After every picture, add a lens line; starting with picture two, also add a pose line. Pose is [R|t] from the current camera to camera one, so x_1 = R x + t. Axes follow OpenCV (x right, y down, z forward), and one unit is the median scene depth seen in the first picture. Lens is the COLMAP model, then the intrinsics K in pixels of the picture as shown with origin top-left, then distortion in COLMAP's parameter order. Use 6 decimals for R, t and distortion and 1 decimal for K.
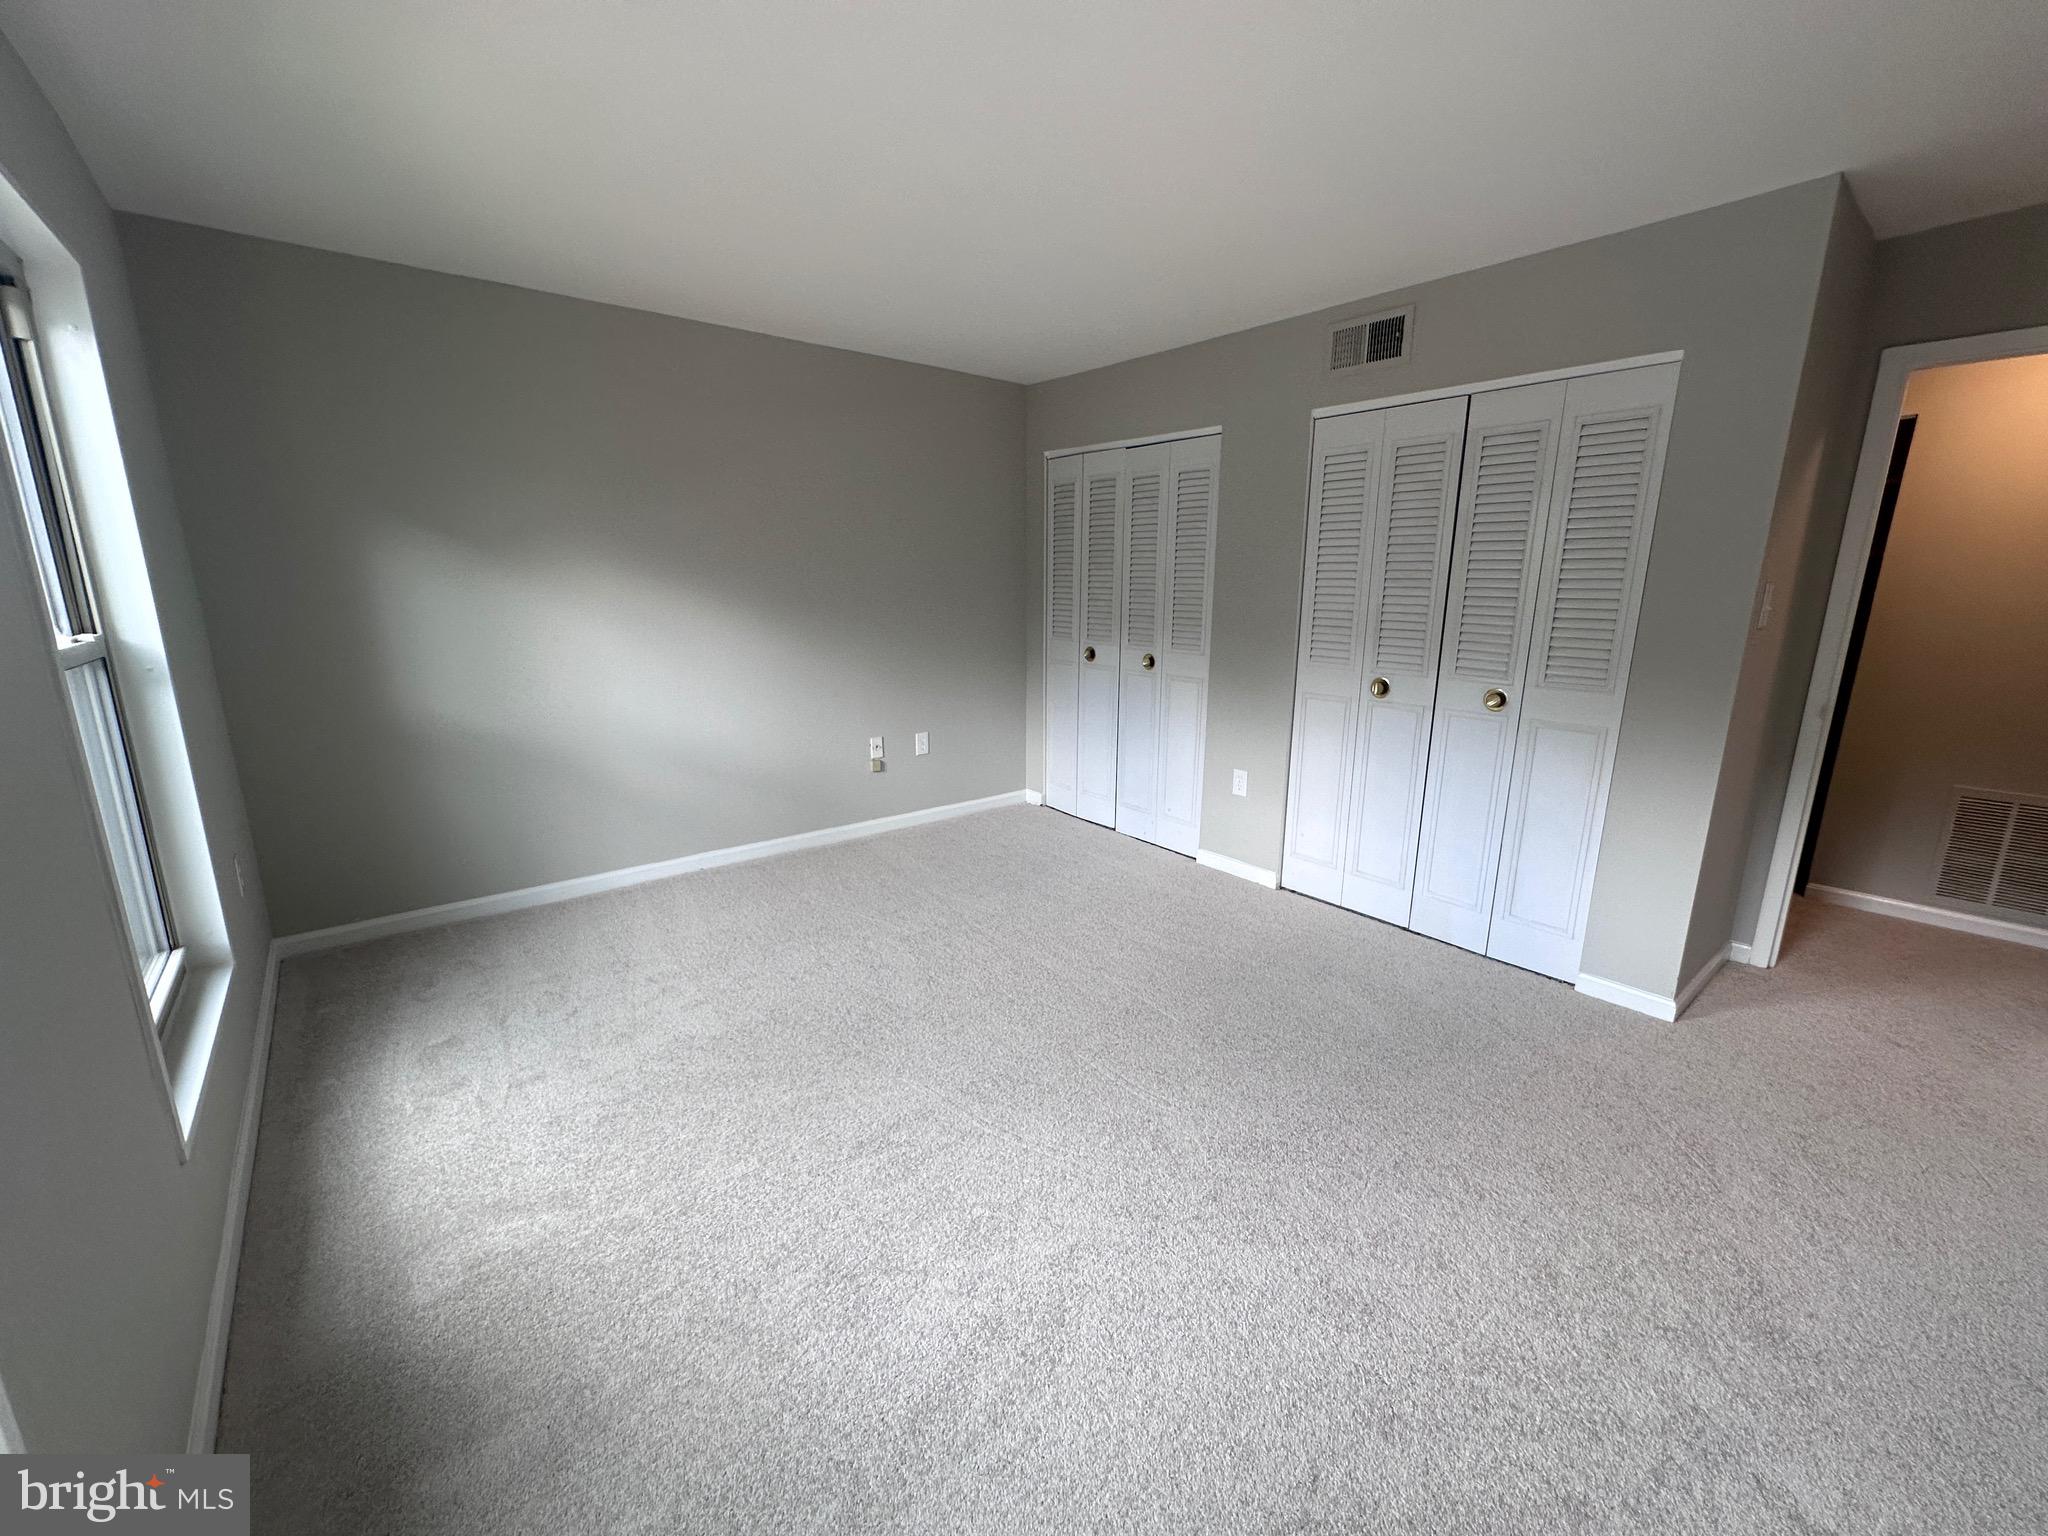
lens RADIAL K [[822.2, 0, 1021.9], [0, 822.2, 767.2], [0, 0, 1]] dist [-0.001367, -0.000044]
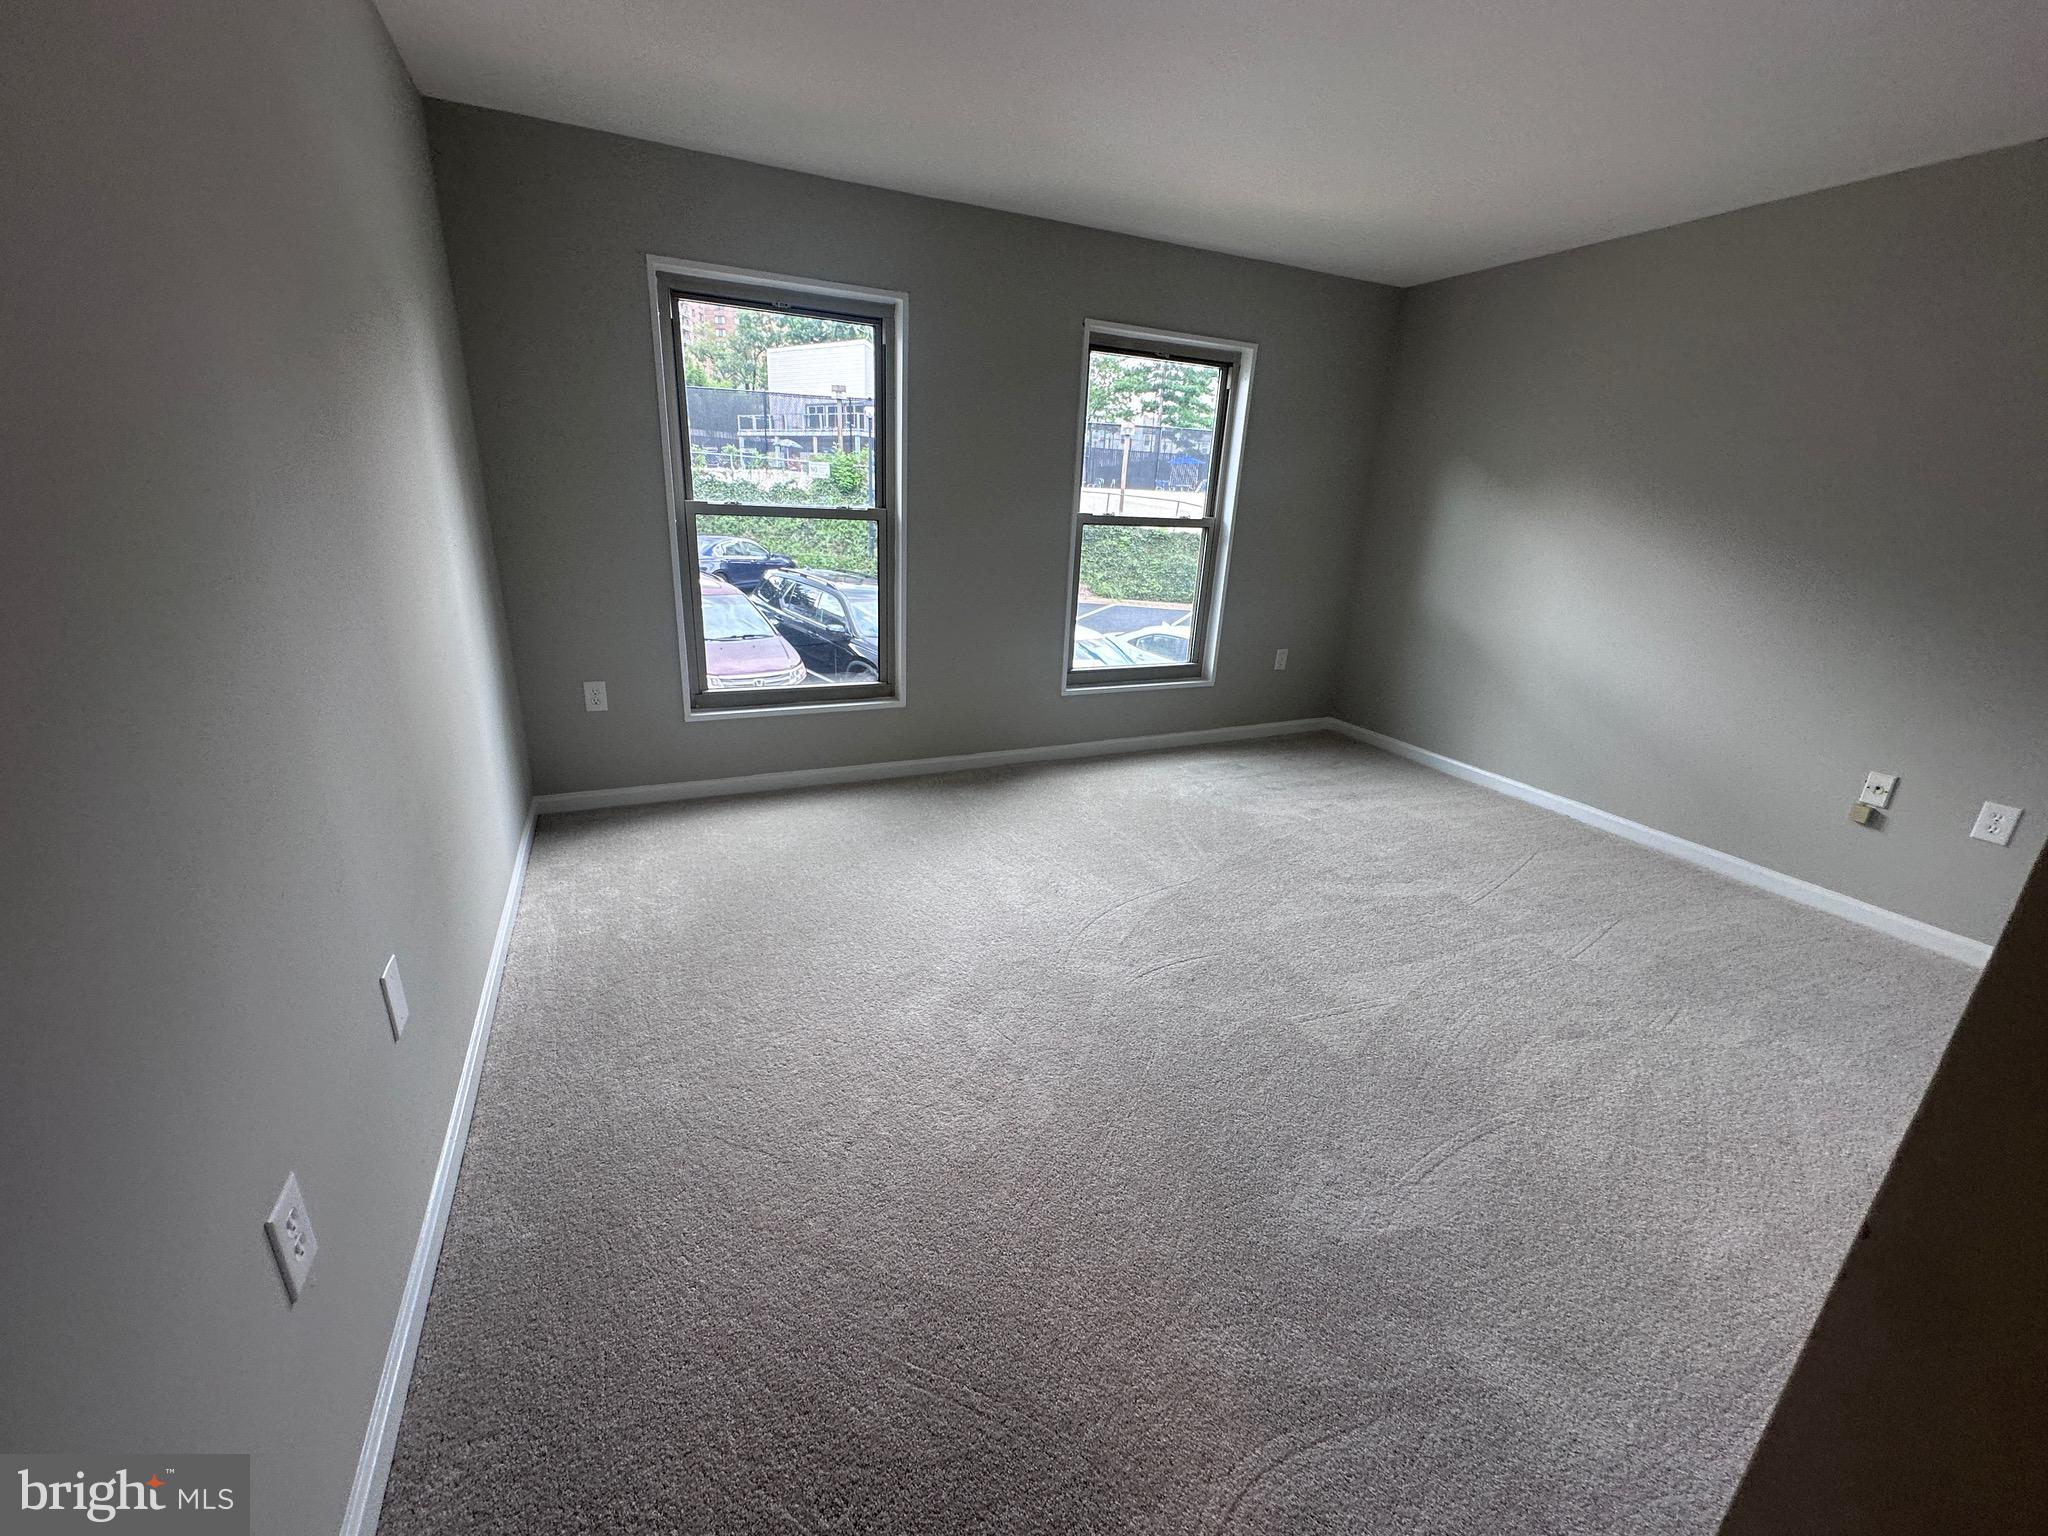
lens RADIAL K [[822.2, 0, 1019.9], [0, 822.2, 774.6], [0, 0, 1]] dist [-0.001367, -0.000044]
pose [[-0.264826, 0.300314, -0.916340, 0.777630], [-0.252788, 0.895414, 0.366512, -0.132293], [0.930573, 0.328702, -0.161213, 0.622817]]
